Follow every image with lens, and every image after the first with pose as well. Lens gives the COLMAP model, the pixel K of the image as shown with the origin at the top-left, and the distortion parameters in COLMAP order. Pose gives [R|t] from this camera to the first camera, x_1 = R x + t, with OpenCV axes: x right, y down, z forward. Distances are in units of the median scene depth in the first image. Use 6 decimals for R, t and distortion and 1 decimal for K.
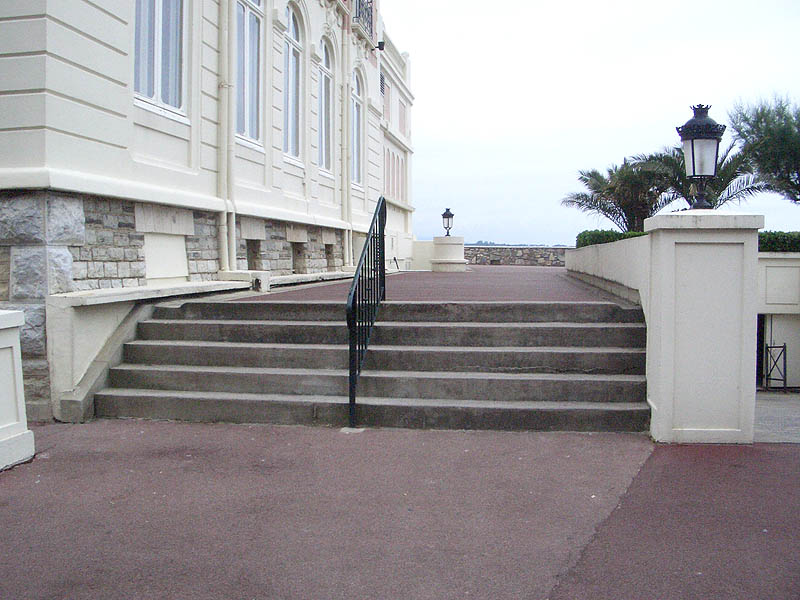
lens RADIAL K [[864.4, 0, 400.0], [0, 864.4, 300.0], [0, 0, 1]] dist [-0.263988, -0.000489]
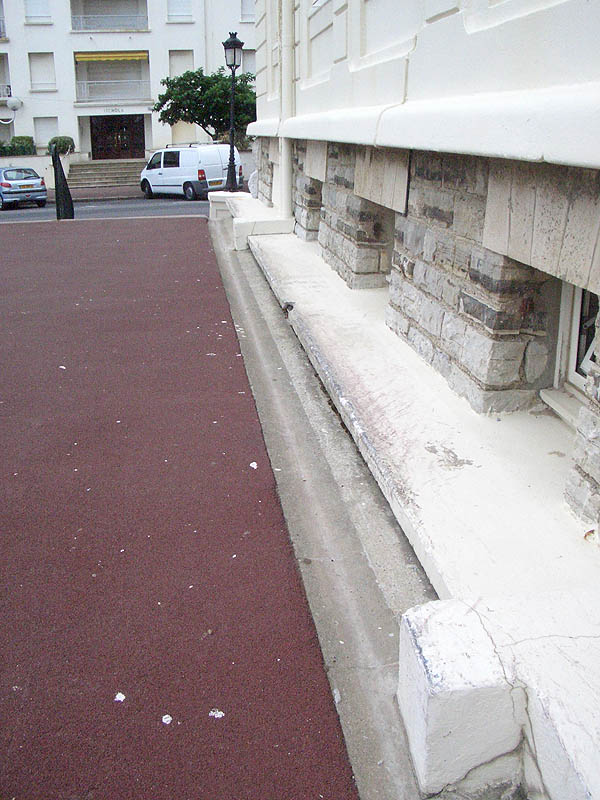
lens RADIAL K [[849.3, 0, 300.0], [0, 849.3, 400.0], [0, 0, 1]] dist [-0.261213, 0.289409]
pose [[-0.962188, 0.090365, -0.256962, -0.003105], [-0.006561, 0.935404, 0.353520, -0.116903], [0.272309, 0.341839, -0.899441, 1.393072]]
